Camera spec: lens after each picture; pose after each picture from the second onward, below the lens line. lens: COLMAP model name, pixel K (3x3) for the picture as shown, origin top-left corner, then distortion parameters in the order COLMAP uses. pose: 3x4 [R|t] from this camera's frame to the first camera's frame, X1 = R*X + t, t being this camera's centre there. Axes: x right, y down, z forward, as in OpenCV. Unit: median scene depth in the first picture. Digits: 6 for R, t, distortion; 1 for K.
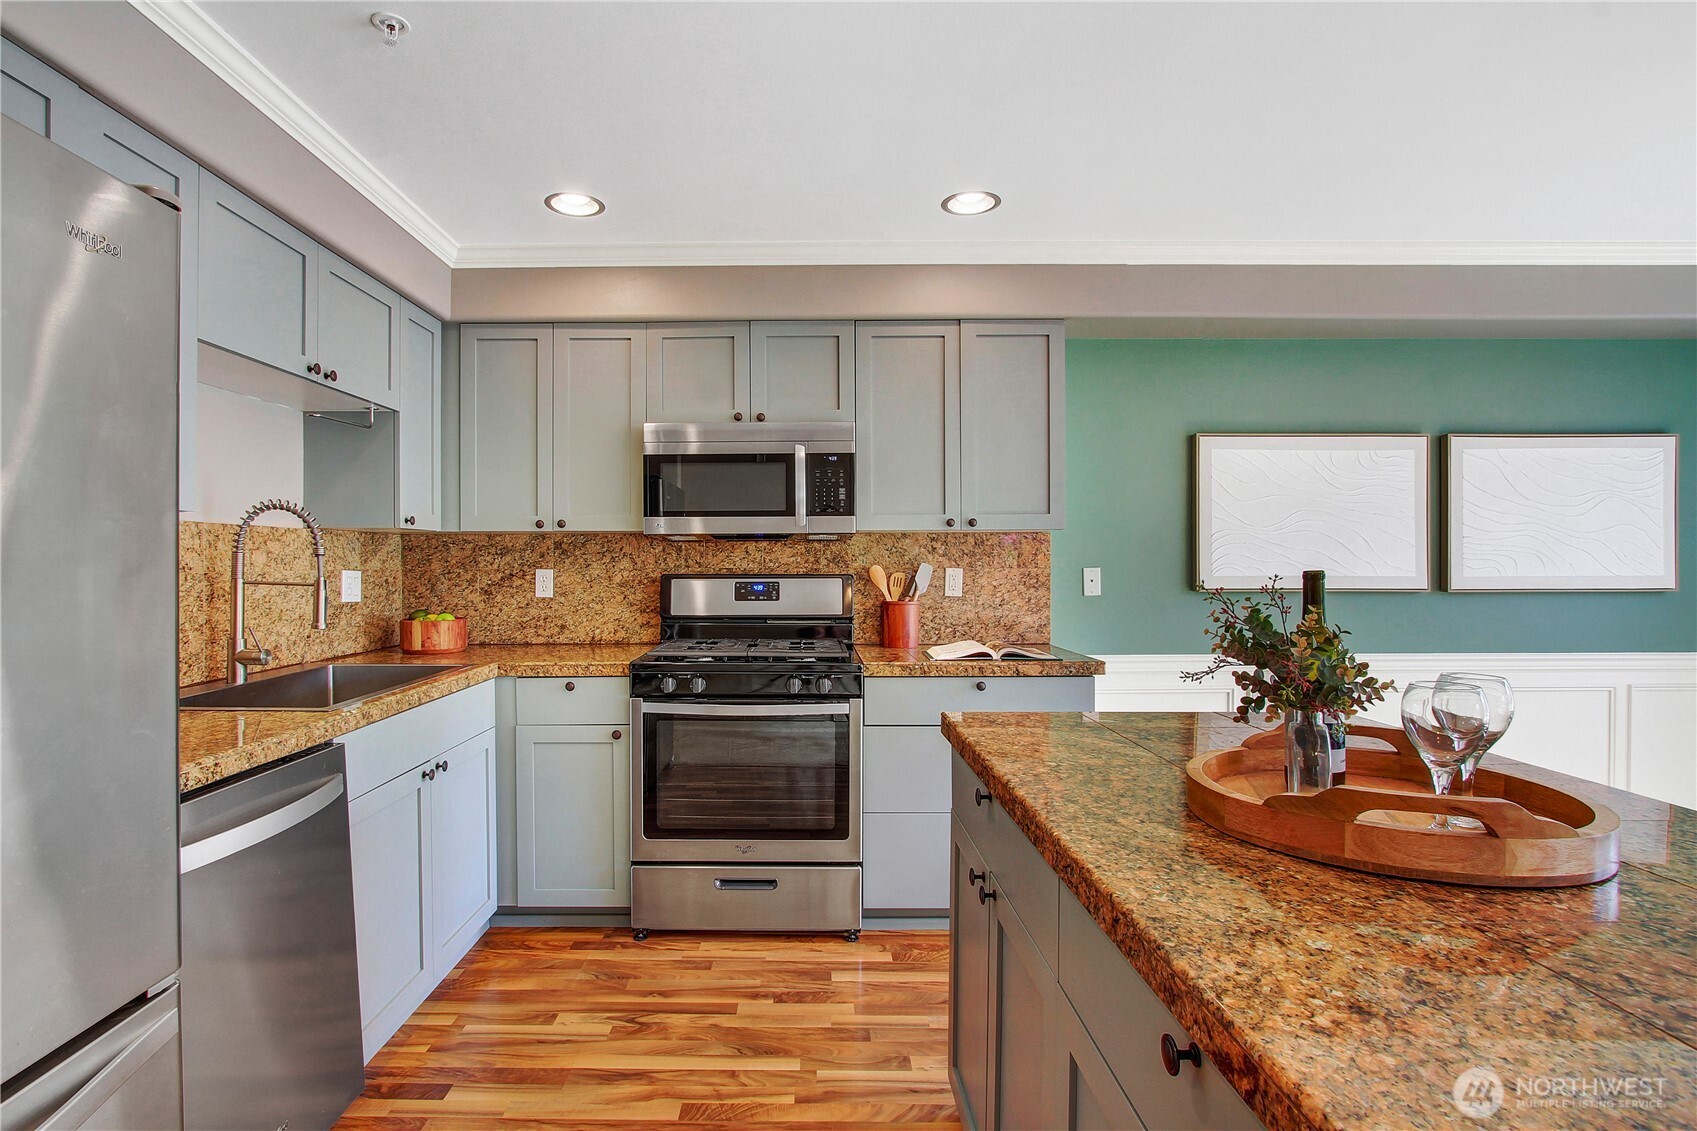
lens RADIAL K [[842.9, 0, 817.7], [0, 842.9, 570.6], [0, 0, 1]] dist [-0.012926, 0.000892]
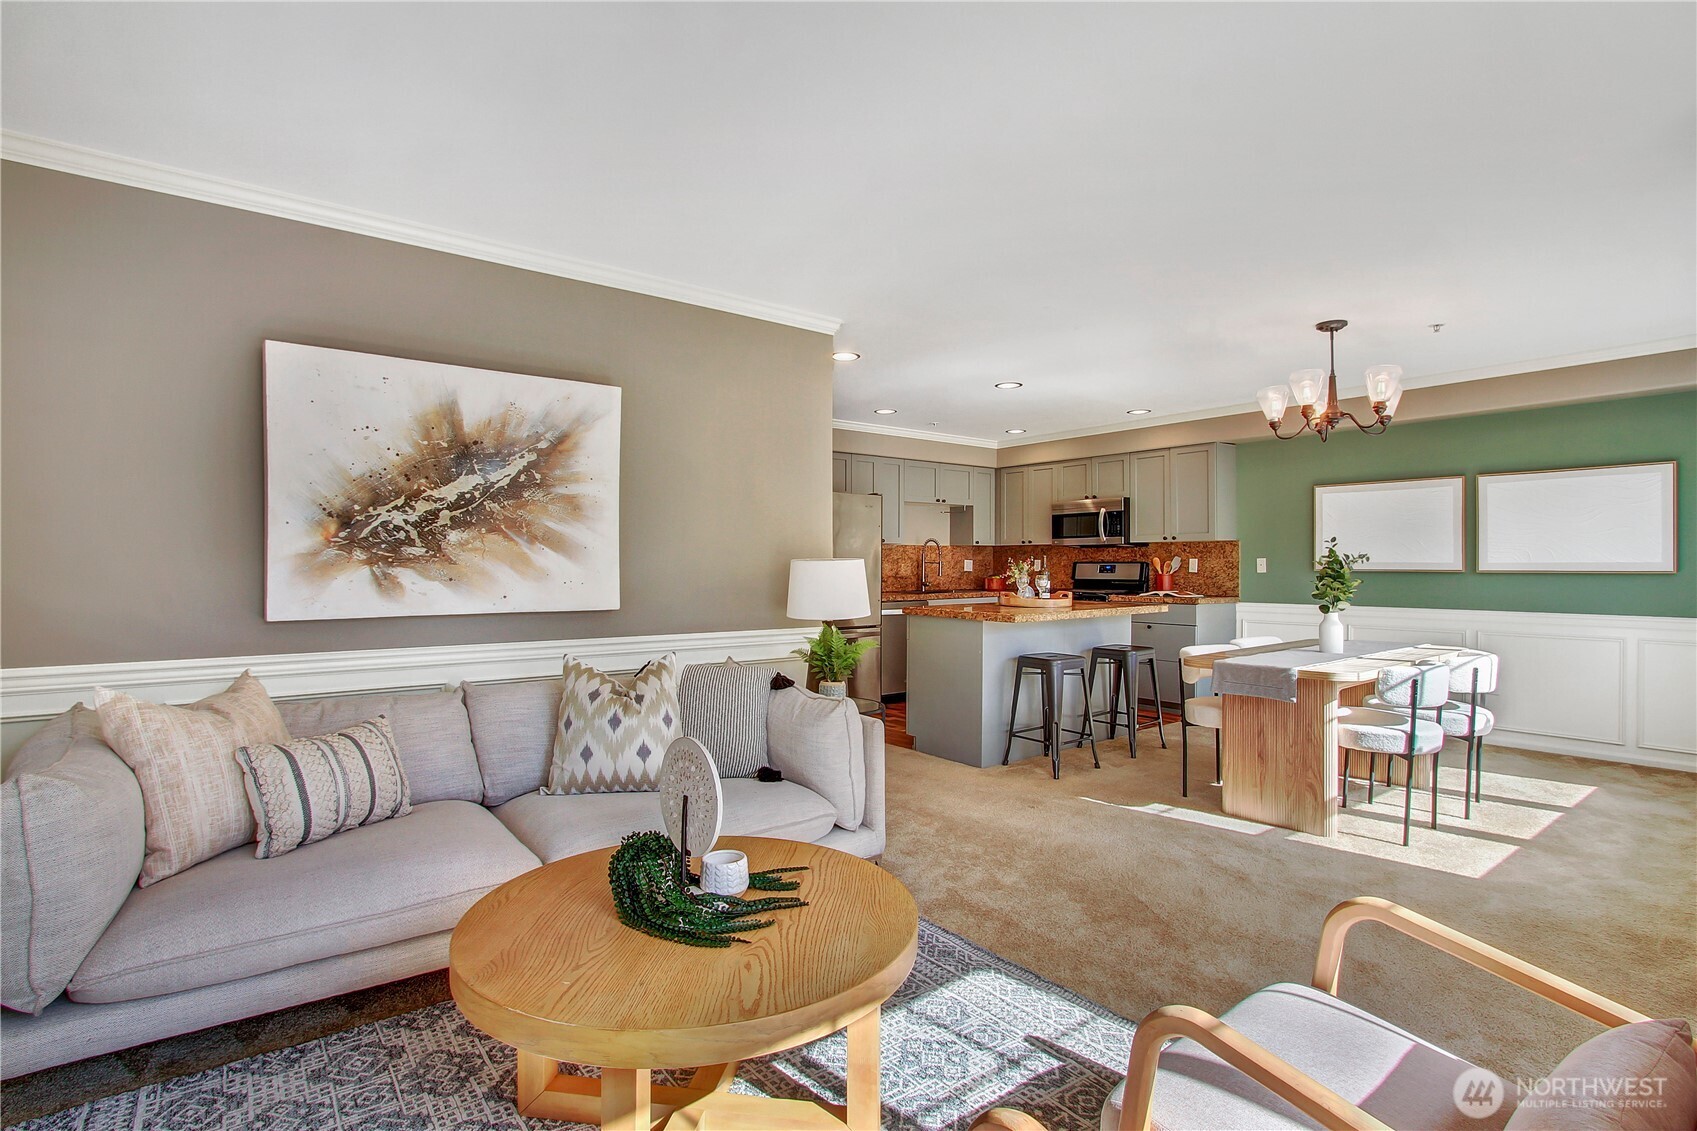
lens RADIAL K [[851.0, 0, 848.5], [0, 851.0, 565.5], [0, 0, 1]] dist [-0.023555, 0.000312]
pose [[0.617077, 0.002774, -0.786897, 1.456103], [-0.002593, 0.999996, 0.001492, 0.014726], [0.786898, 0.001120, 0.617082, -1.093181]]
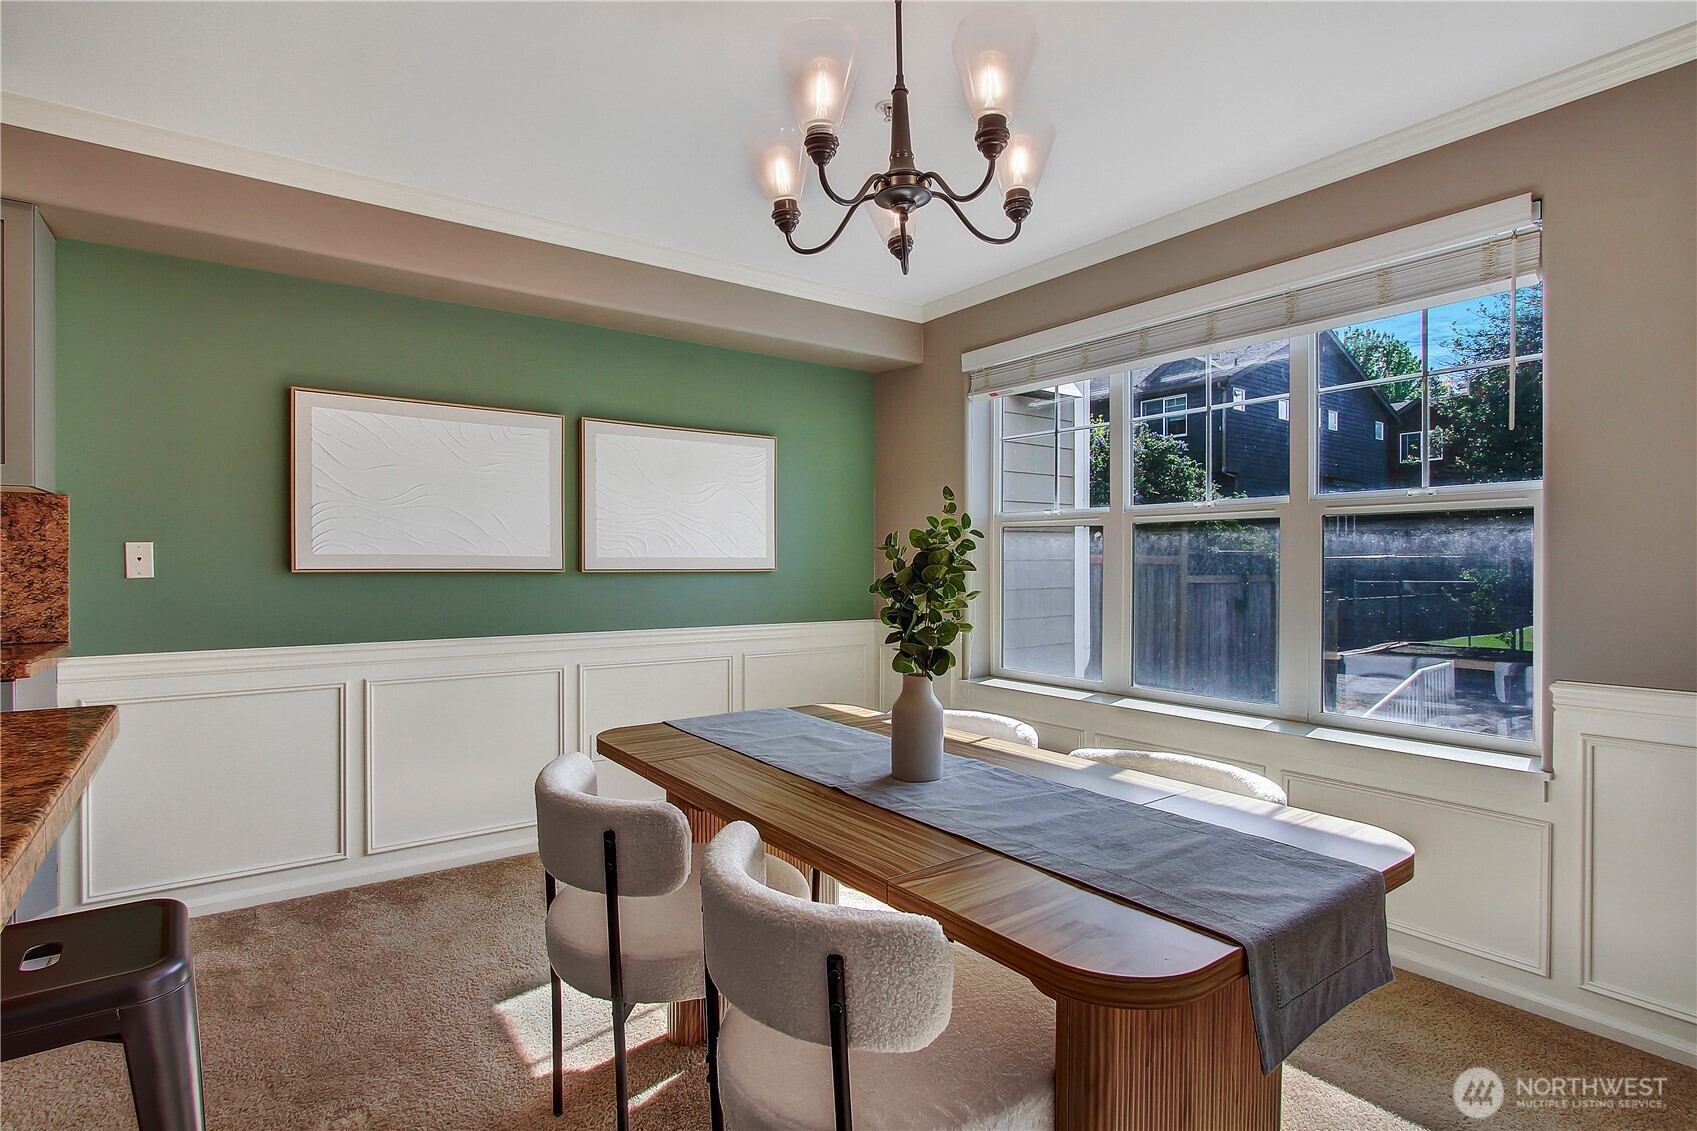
lens RADIAL K [[866.3, 0, 828.9], [0, 866.3, 564.7], [0, 0, 1]] dist [-0.014568, 0.001036]
pose [[0.806003, 0.002150, 0.591908, 0.422357], [0.002399, 0.999973, -0.006899, 0.028002], [-0.591907, 0.006981, 0.805976, -0.029587]]
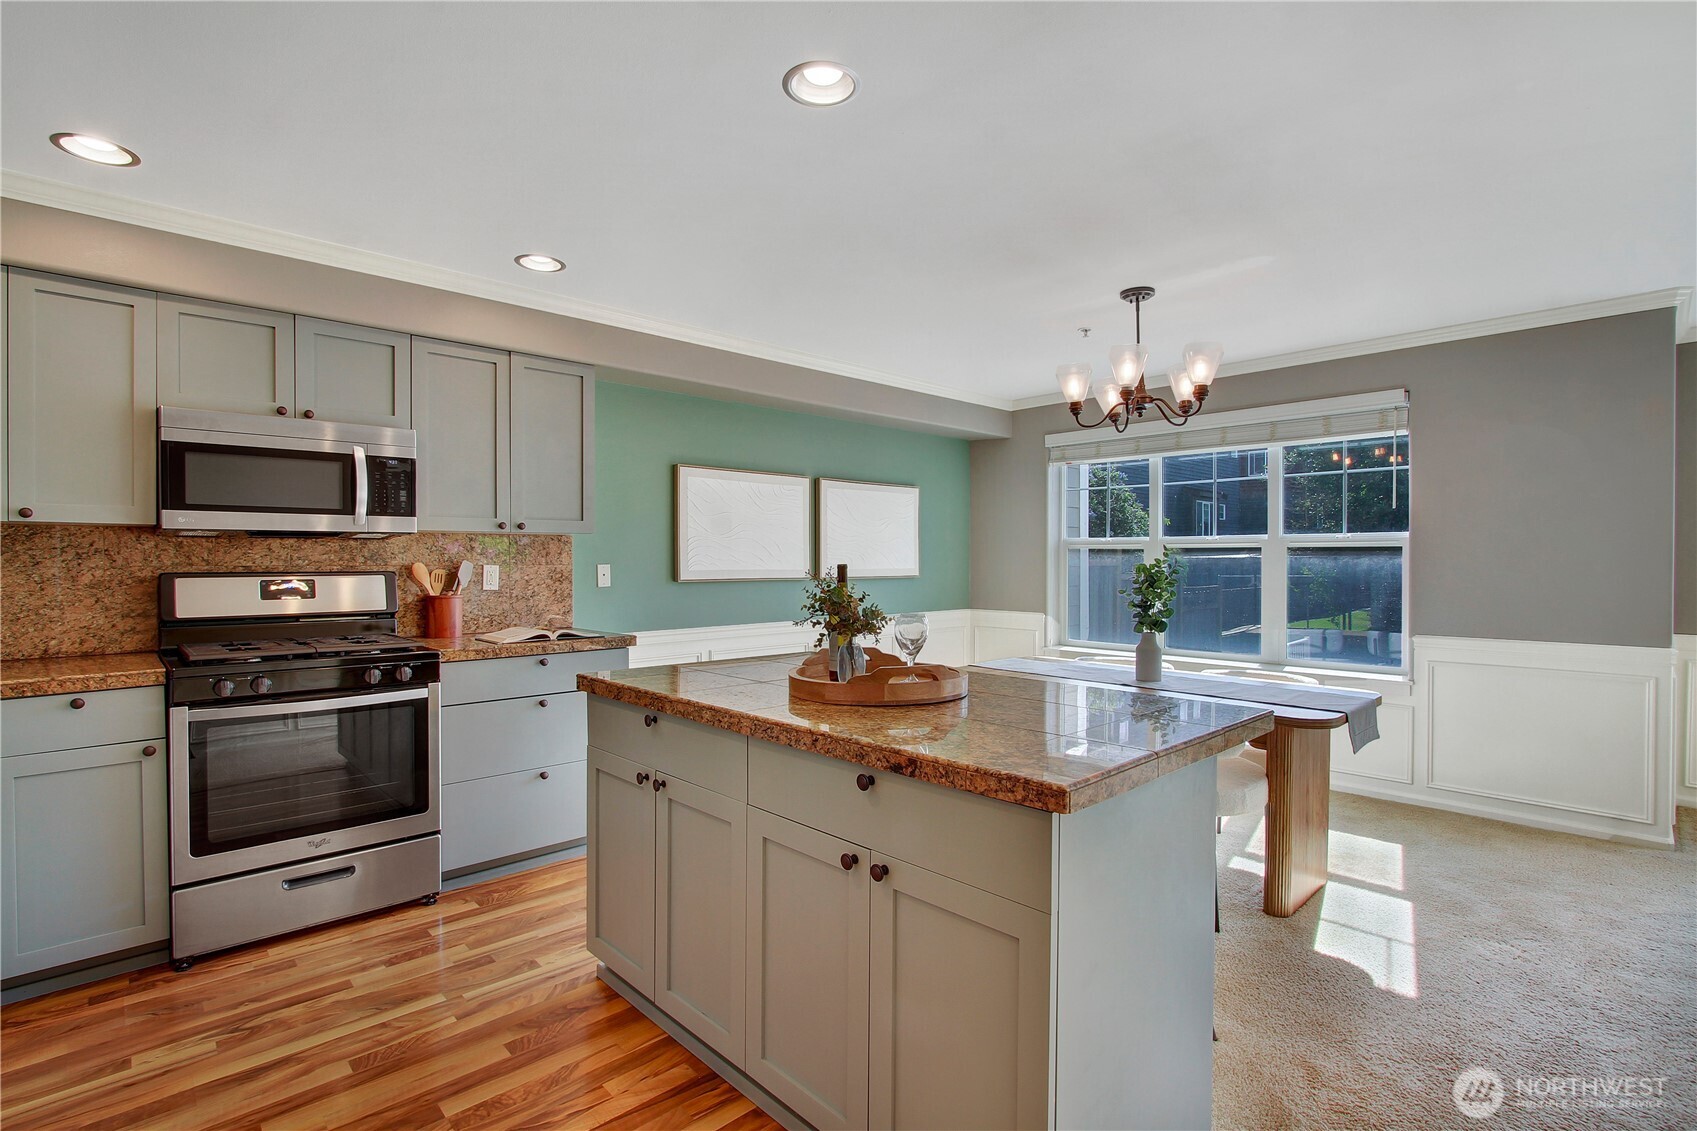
lens RADIAL K [[796.3, 0, 848.5], [0, 796.3, 565.5], [0, 0, 1]] dist [0.000395, 0.000207]
pose [[0.724792, -0.003553, 0.688959, -0.256937], [0.005952, 0.999982, -0.001105, 0.001850], [-0.688942, 0.004901, 0.724800, -0.121951]]
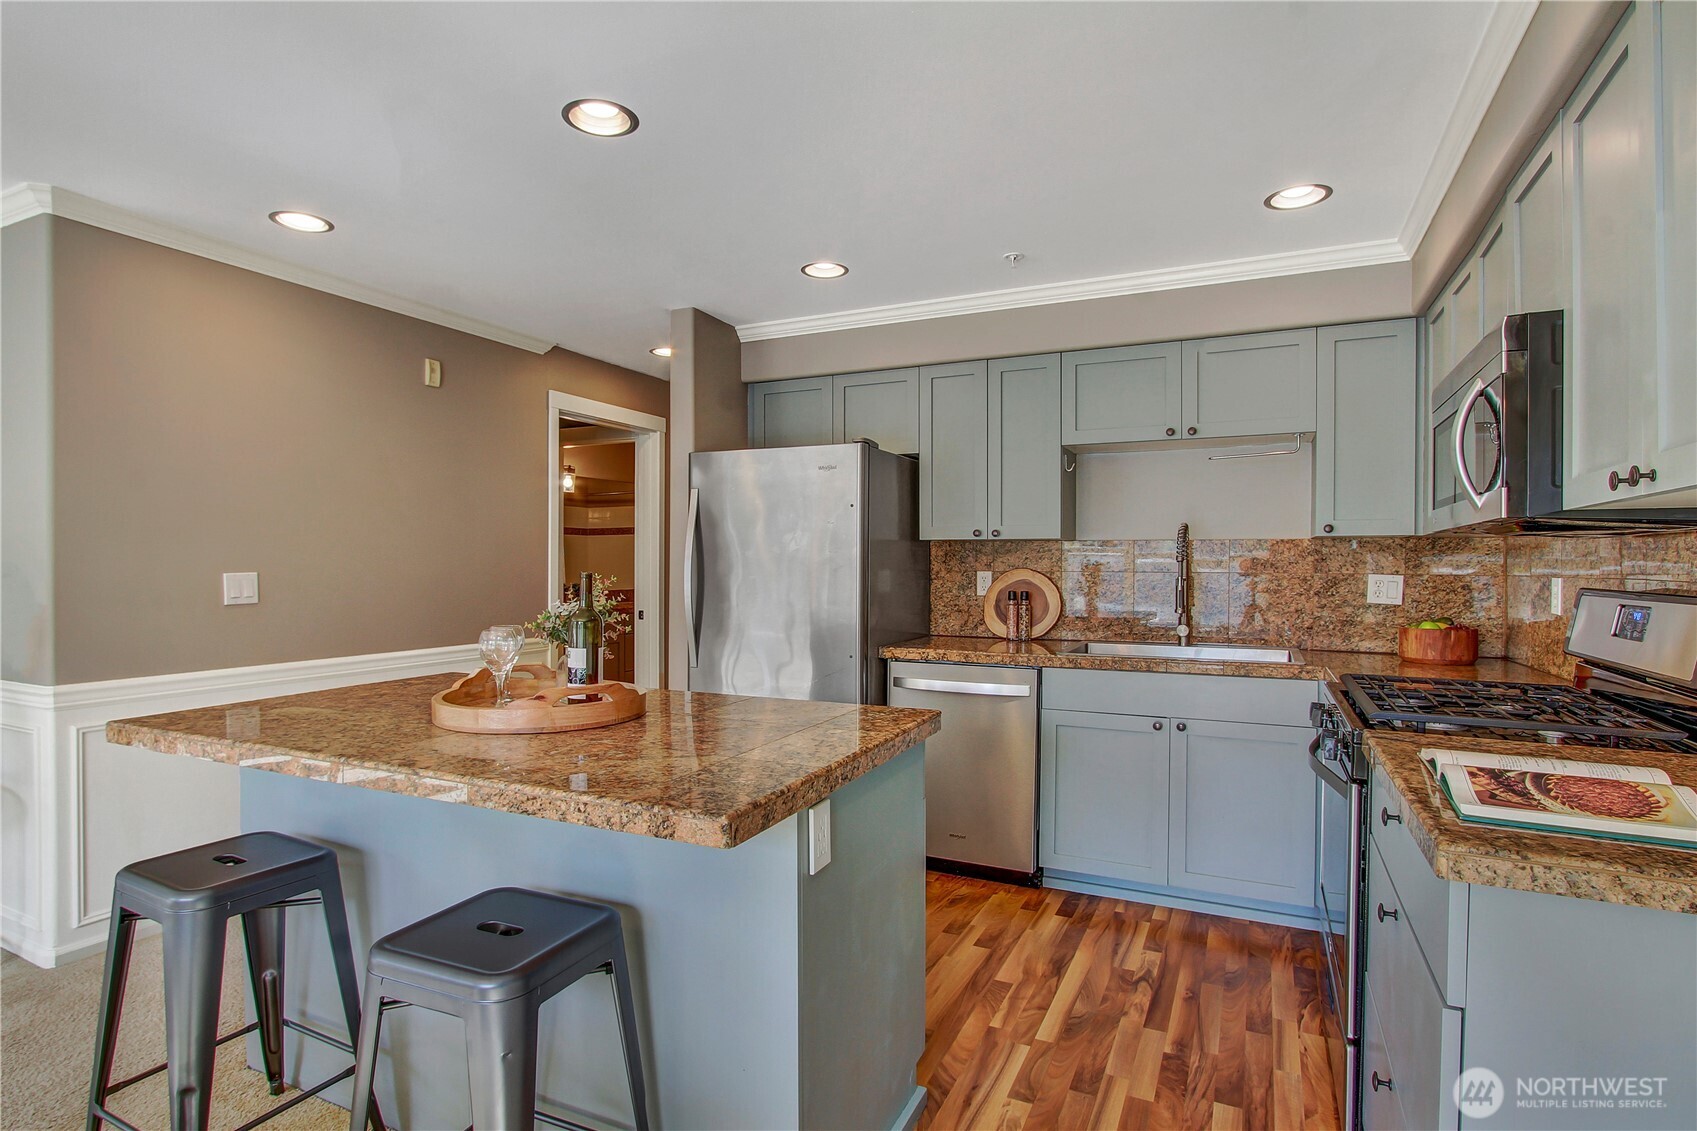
lens RADIAL K [[848.7, 0, 848.5], [0, 848.7, 565.5], [0, 0, 1]] dist [-0.000527, -0.000078]
pose [[-0.430232, 0.003539, -0.902711, 0.728258], [-0.009297, 0.999922, 0.008352, -0.014644], [0.902670, 0.011986, -0.430166, 0.851445]]
